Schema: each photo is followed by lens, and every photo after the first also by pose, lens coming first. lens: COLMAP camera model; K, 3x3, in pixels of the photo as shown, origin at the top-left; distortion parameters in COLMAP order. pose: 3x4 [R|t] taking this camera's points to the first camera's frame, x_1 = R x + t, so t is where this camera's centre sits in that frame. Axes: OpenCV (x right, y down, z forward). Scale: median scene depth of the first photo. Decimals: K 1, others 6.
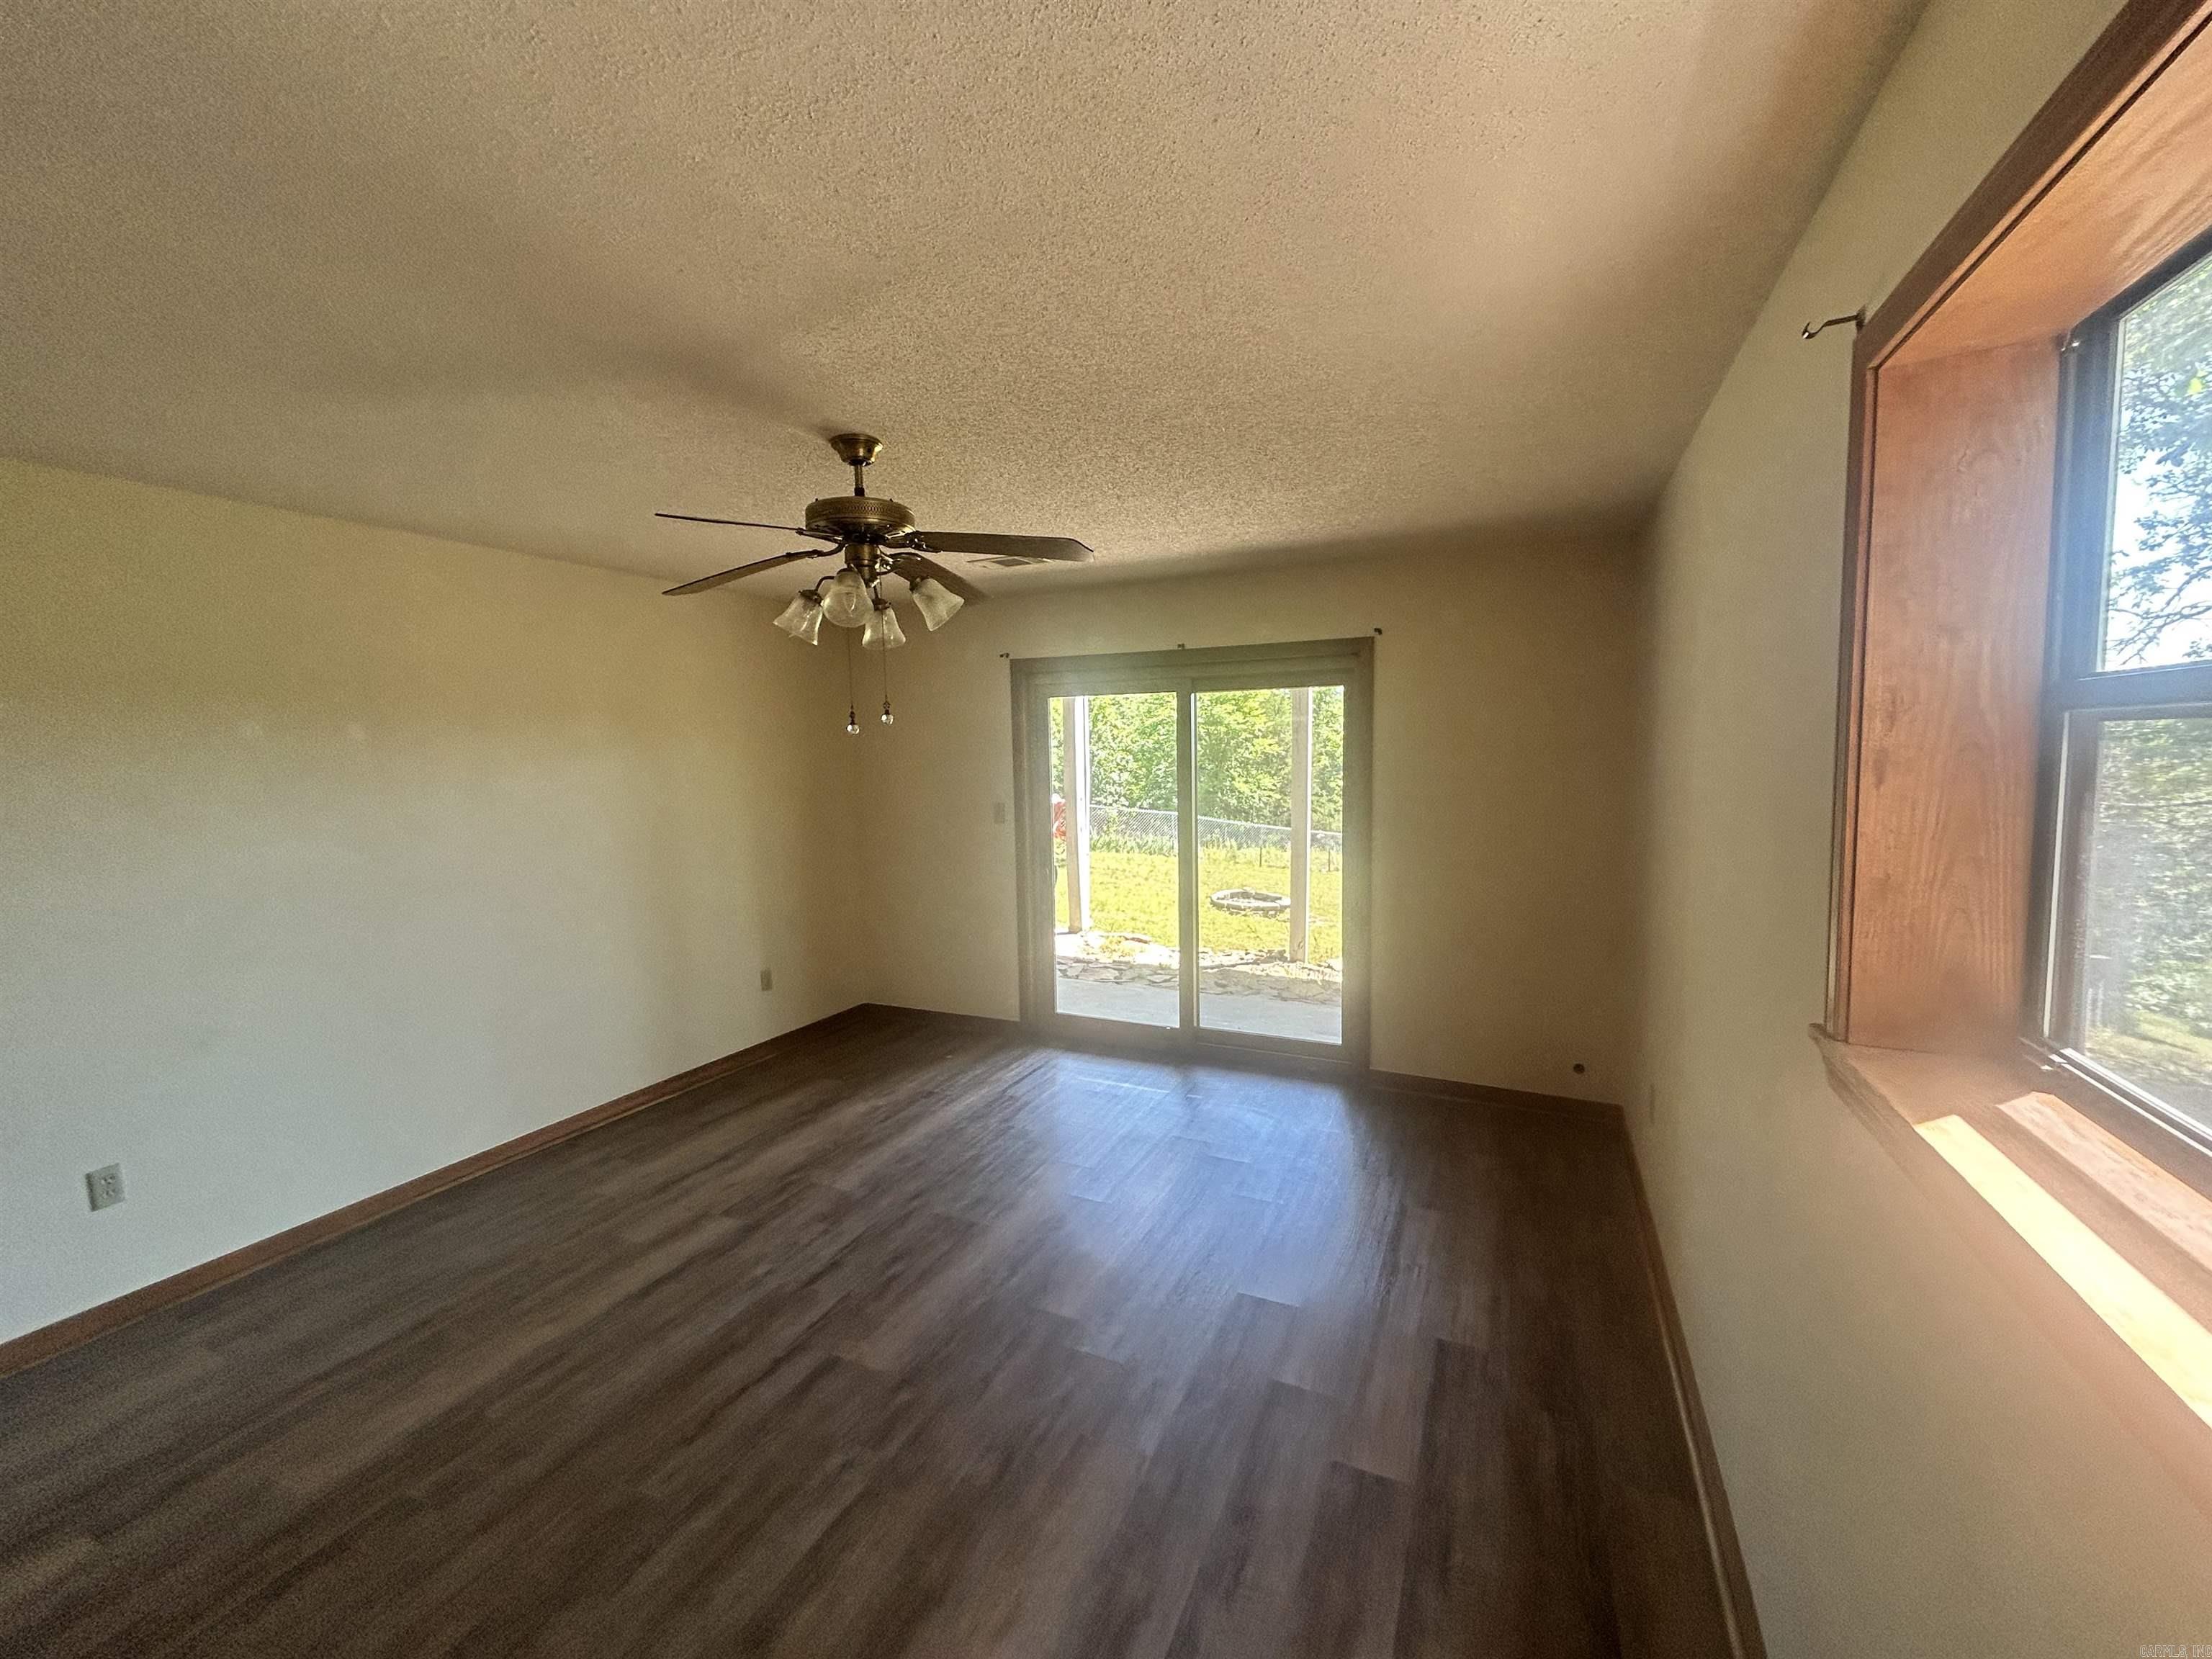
lens RADIAL K [[881.6, 0, 1106.0], [0, 881.6, 829.5], [0, 0, 1]] dist [0.000549, -0.000814]
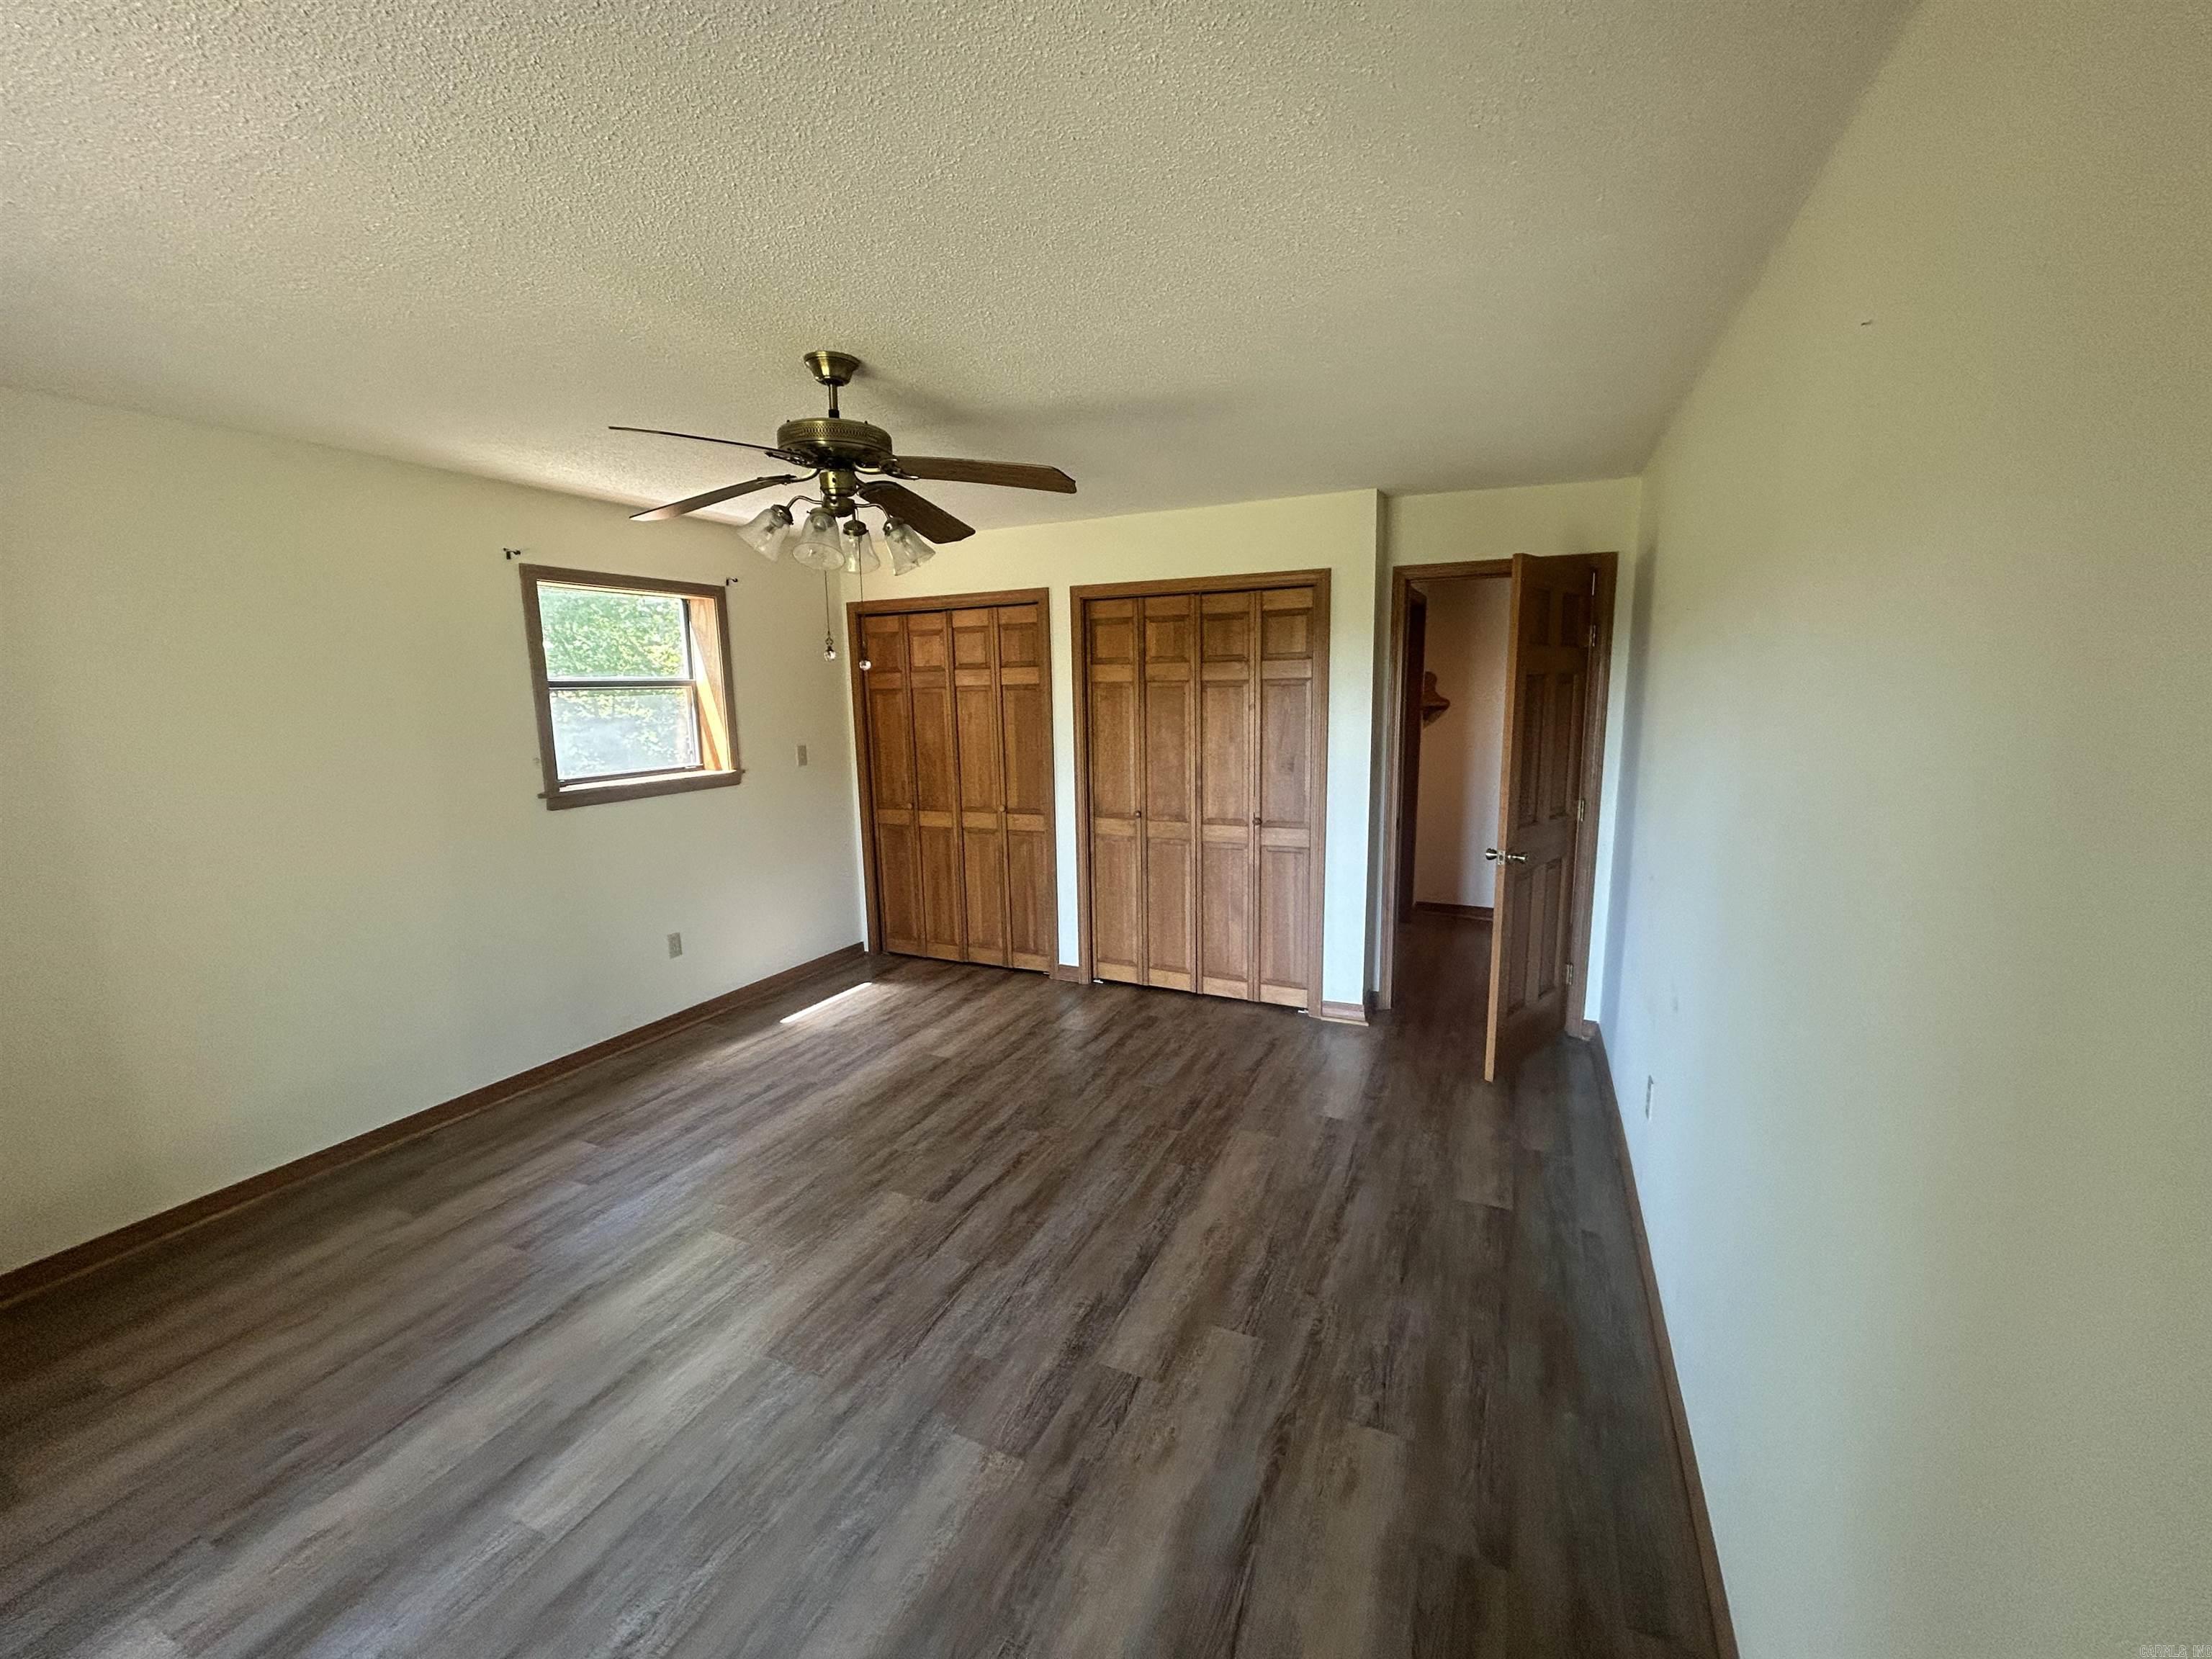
lens RADIAL K [[881.6, 0, 1106.0], [0, 881.6, 829.5], [0, 0, 1]] dist [0.000549, -0.000814]
pose [[-0.999274, 0.037258, 0.007994, -0.528463], [0.038063, 0.965917, 0.256038, -0.164641], [0.001819, 0.256156, -0.966634, 1.876390]]
